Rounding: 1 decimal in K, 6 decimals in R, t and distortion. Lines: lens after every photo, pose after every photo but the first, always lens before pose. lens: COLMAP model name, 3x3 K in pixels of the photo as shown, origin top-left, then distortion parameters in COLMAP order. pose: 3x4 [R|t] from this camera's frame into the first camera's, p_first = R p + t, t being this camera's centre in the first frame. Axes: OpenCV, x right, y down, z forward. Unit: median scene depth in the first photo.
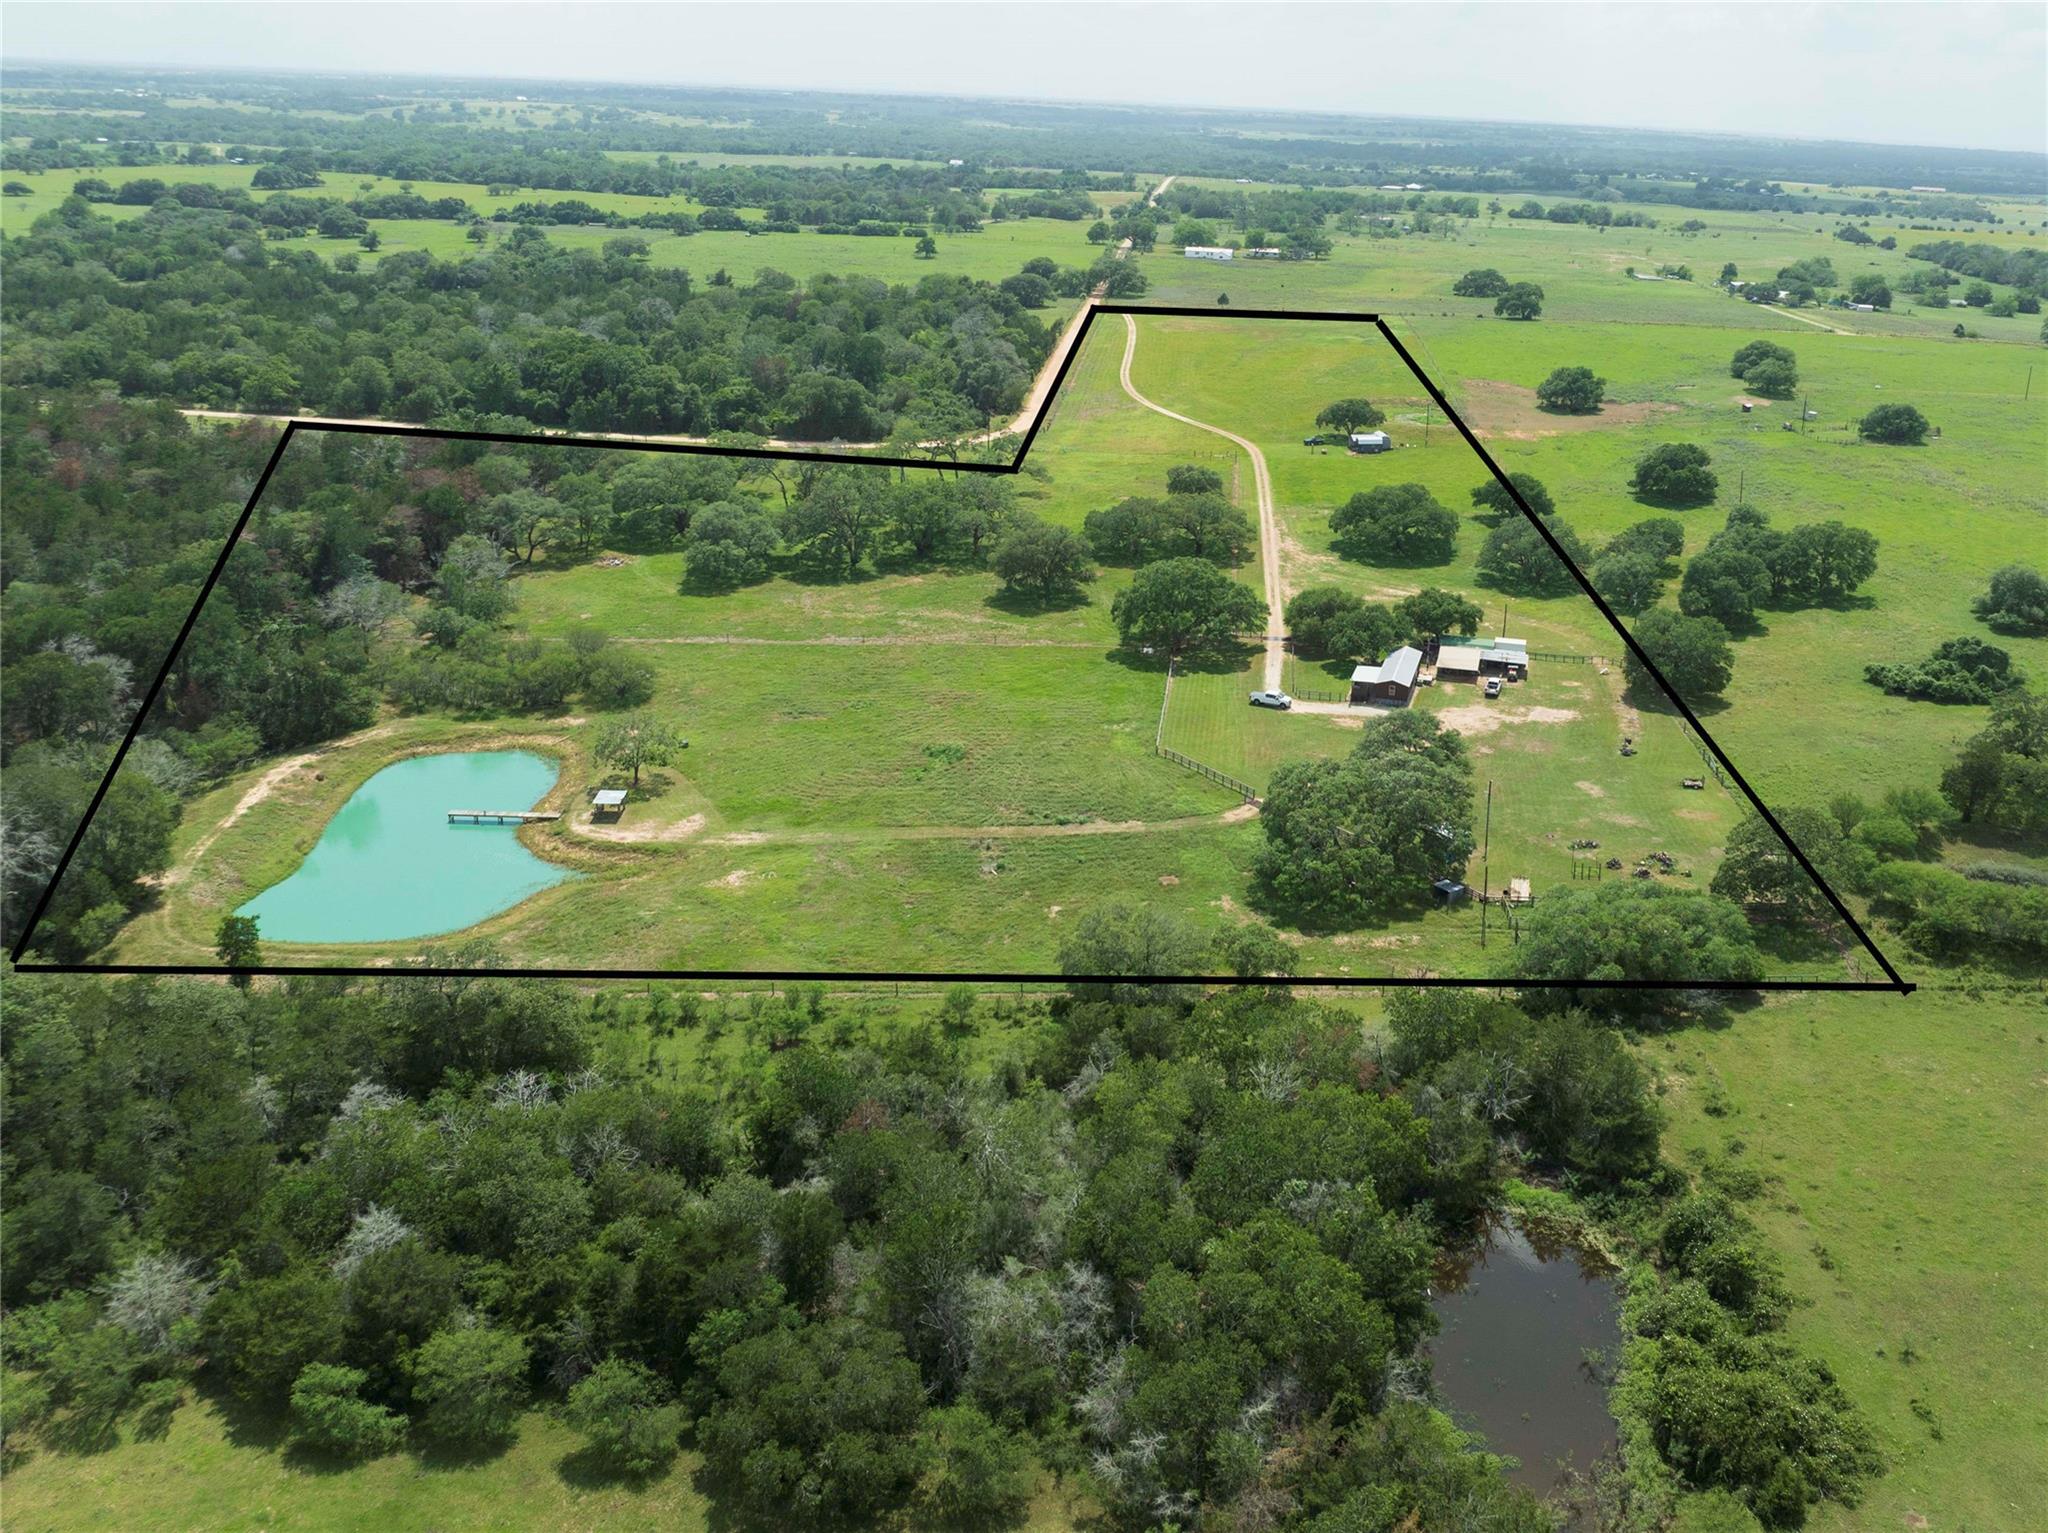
lens RADIAL K [[1534.3, 0, 1067.2], [0, 1534.3, 706.4], [0, 0, 1]] dist [-0.013155, 0.002256]
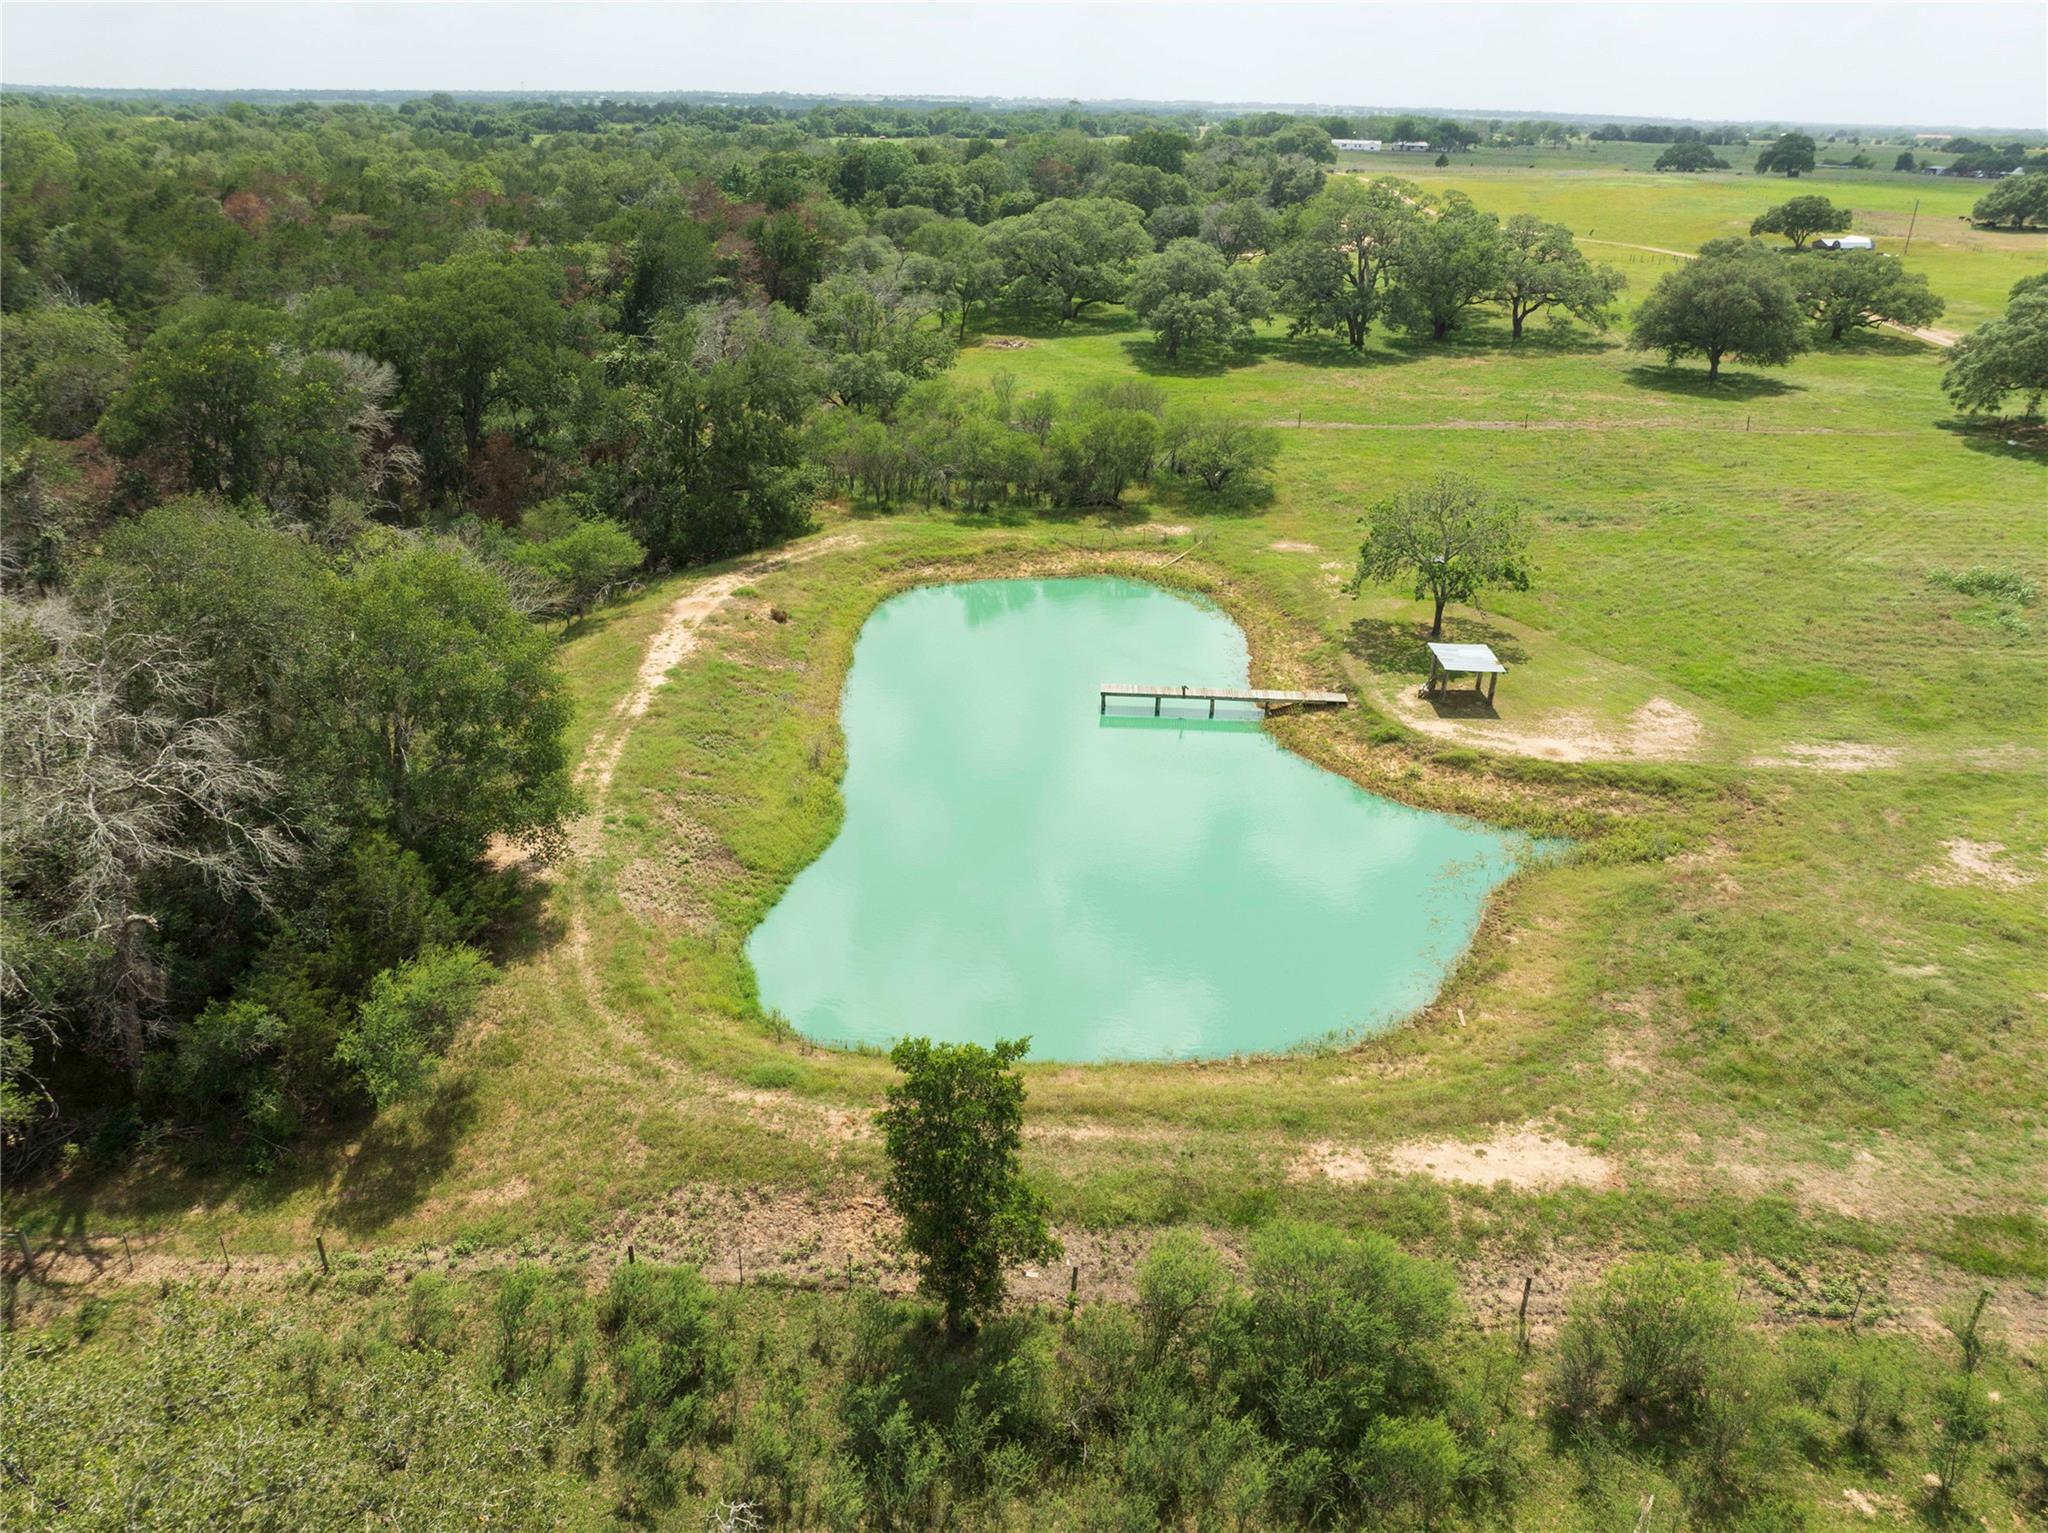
lens RADIAL K [[1389.7, 0, 1020.4], [0, 1389.7, 763.3], [0, 0, 1]] dist [-0.006139, -0.002660]
pose [[0.997178, 0.013673, -0.073820, -0.386925], [-0.006213, 0.994932, 0.100360, 0.049091], [0.074818, -0.099618, 0.992209, 0.578509]]
